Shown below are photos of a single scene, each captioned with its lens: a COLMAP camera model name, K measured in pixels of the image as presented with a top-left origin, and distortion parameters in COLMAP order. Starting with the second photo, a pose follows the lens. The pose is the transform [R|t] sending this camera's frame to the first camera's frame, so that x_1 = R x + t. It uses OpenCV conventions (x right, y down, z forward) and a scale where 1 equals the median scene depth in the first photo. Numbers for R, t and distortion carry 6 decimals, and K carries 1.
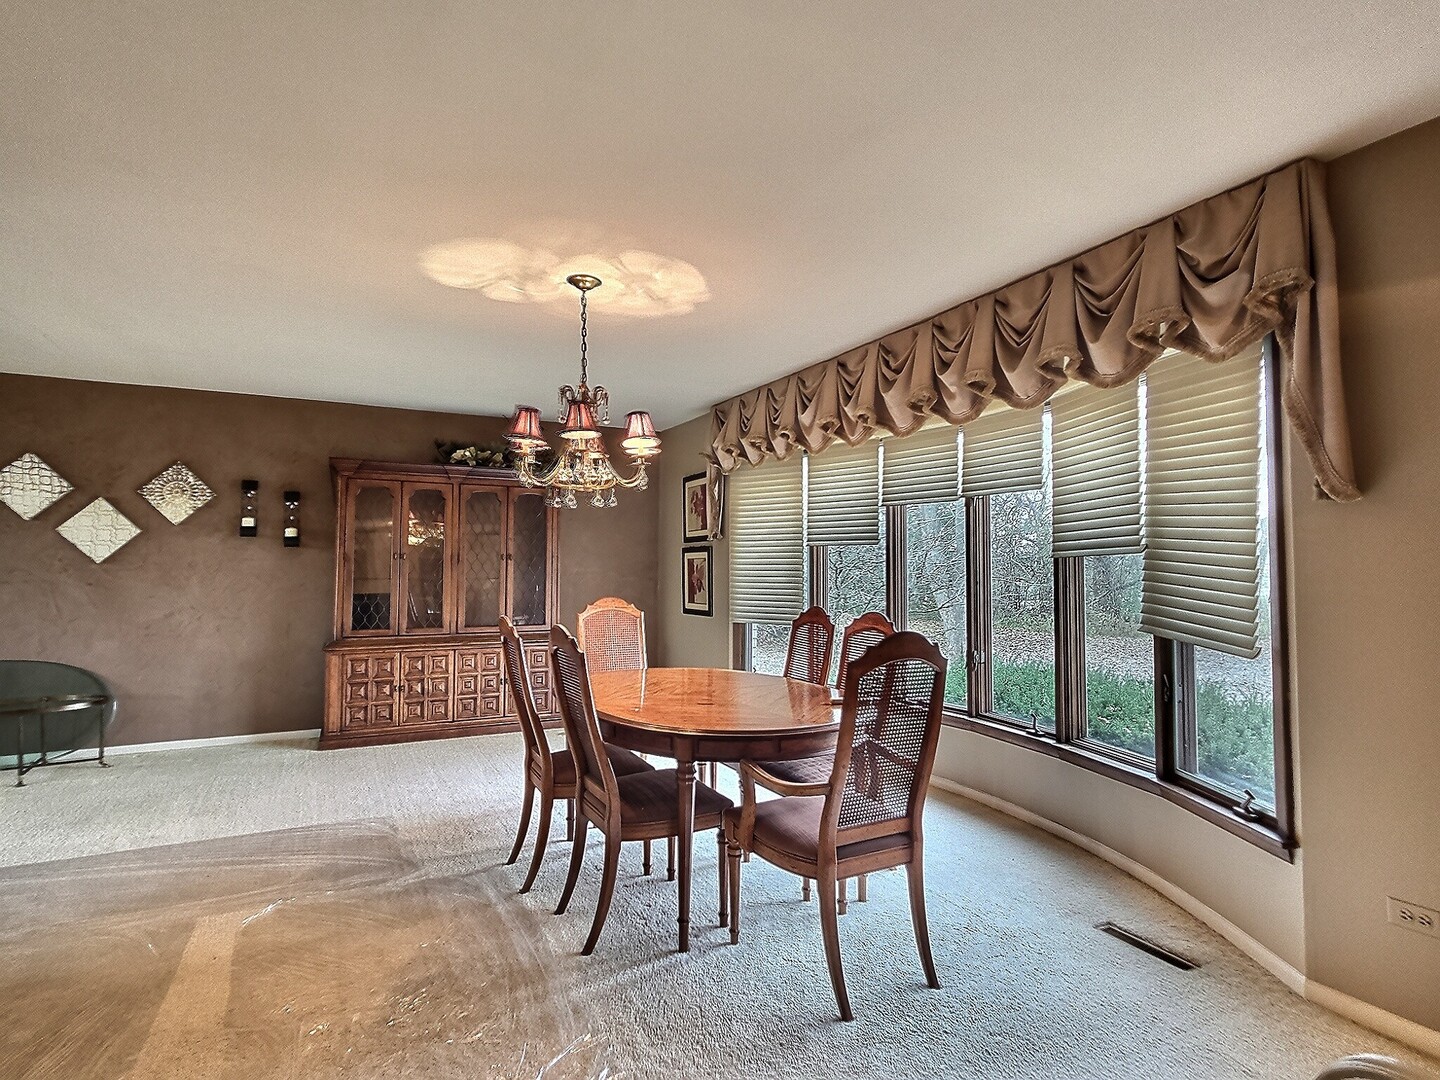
lens RADIAL K [[768.5, 0, 730.5], [0, 768.5, 532.9], [0, 0, 1]] dist [0.025645, -0.009005]
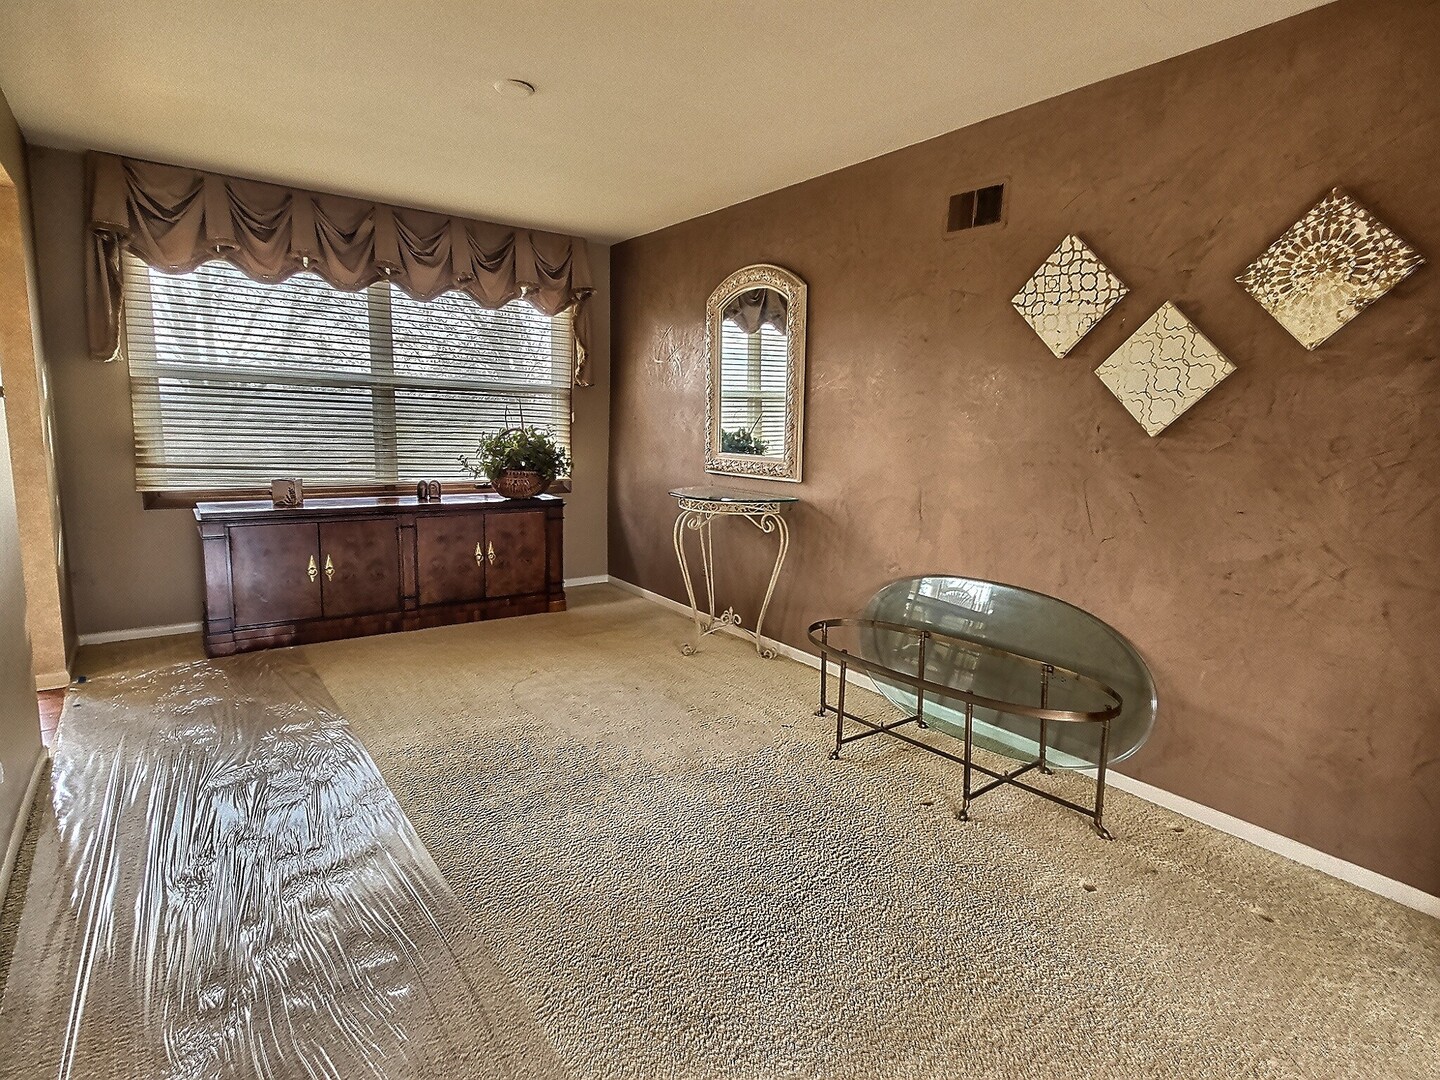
lens RADIAL K [[768.5, 0, 730.5], [0, 768.5, 532.9], [0, 0, 1]] dist [0.025645, -0.009005]
pose [[0.170685, 0.147018, -0.974296, -0.347453], [0.006860, 0.988605, 0.150379, 0.023152], [0.985302, -0.032351, 0.167731, 0.626808]]
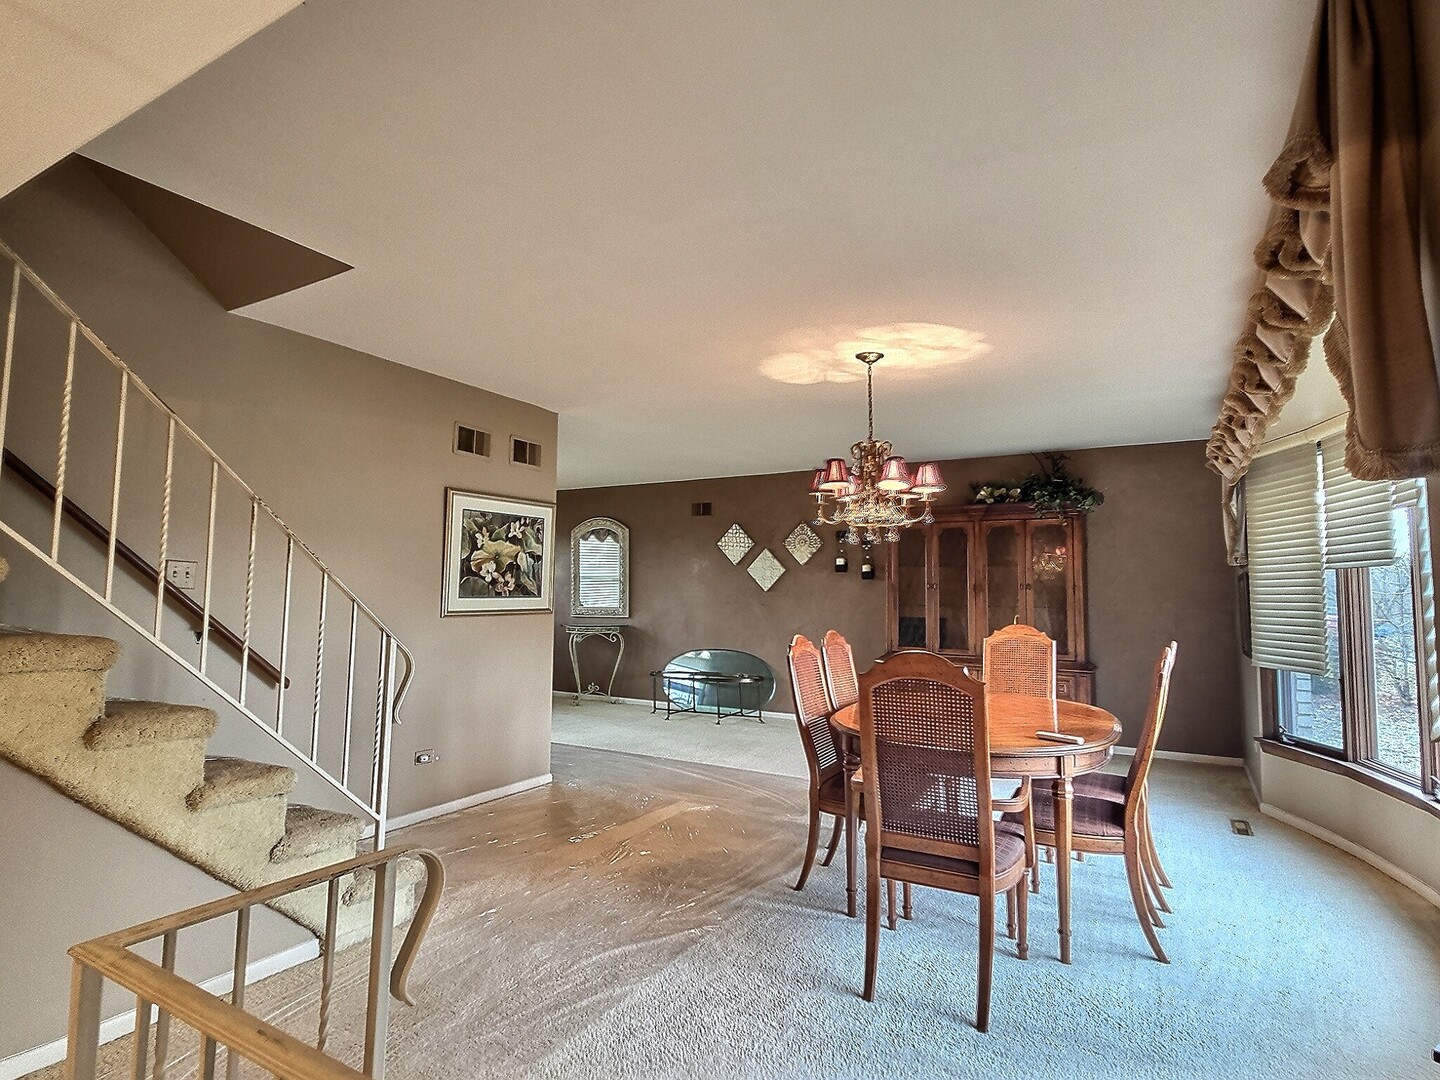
lens RADIAL K [[768.5, 0, 730.5], [0, 768.5, 532.9], [0, 0, 1]] dist [0.025645, -0.009005]
pose [[0.542599, -0.063736, -0.837570, 0.432913], [0.026204, 0.997916, -0.058962, 0.011199], [0.839583, 0.010045, 0.543138, 0.104964]]
